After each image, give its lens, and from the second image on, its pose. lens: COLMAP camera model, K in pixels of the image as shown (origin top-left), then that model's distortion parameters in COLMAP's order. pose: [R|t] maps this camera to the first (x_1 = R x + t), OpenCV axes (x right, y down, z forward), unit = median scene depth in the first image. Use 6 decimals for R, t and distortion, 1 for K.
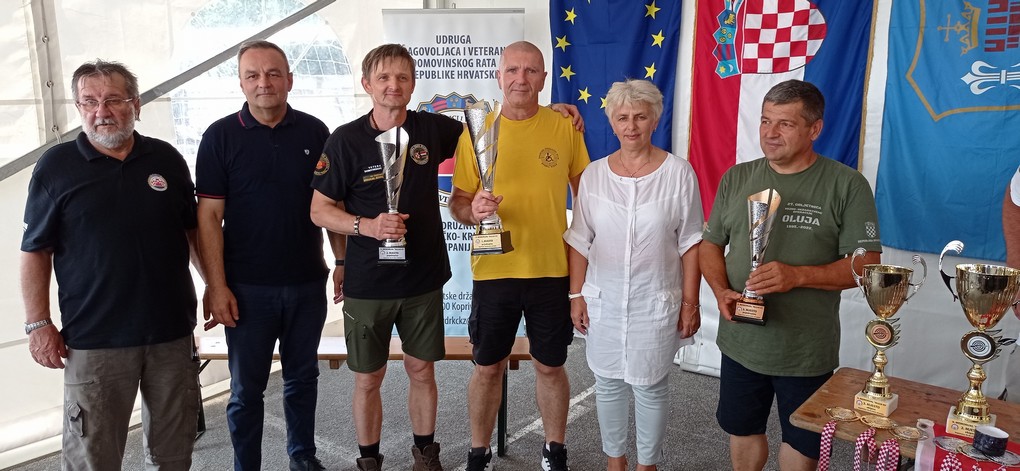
lens RADIAL K [[732.9, 0, 533.2], [0, 732.9, 230.5], [0, 0, 1]] dist [0.065197, -0.017114]
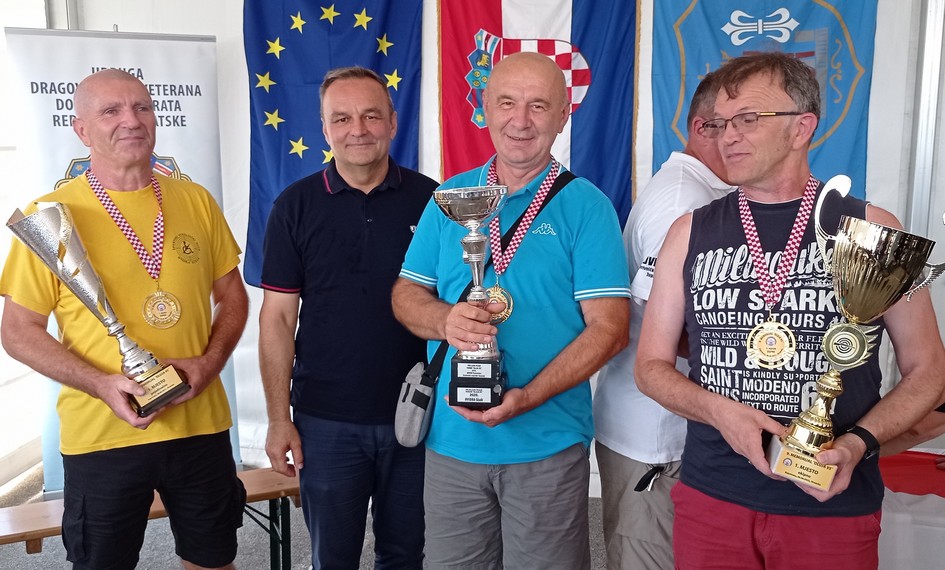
lens RADIAL K [[877.3, 0, 480.0], [0, 877.3, 300.0], [0, 0, 1]] dist [0.052901, 0.000000]
pose [[0.906051, -0.082405, 0.415066, -0.201579], [0.087611, 0.996133, 0.006521, -0.011232], [-0.413999, 0.030456, 0.909768, 0.066990]]
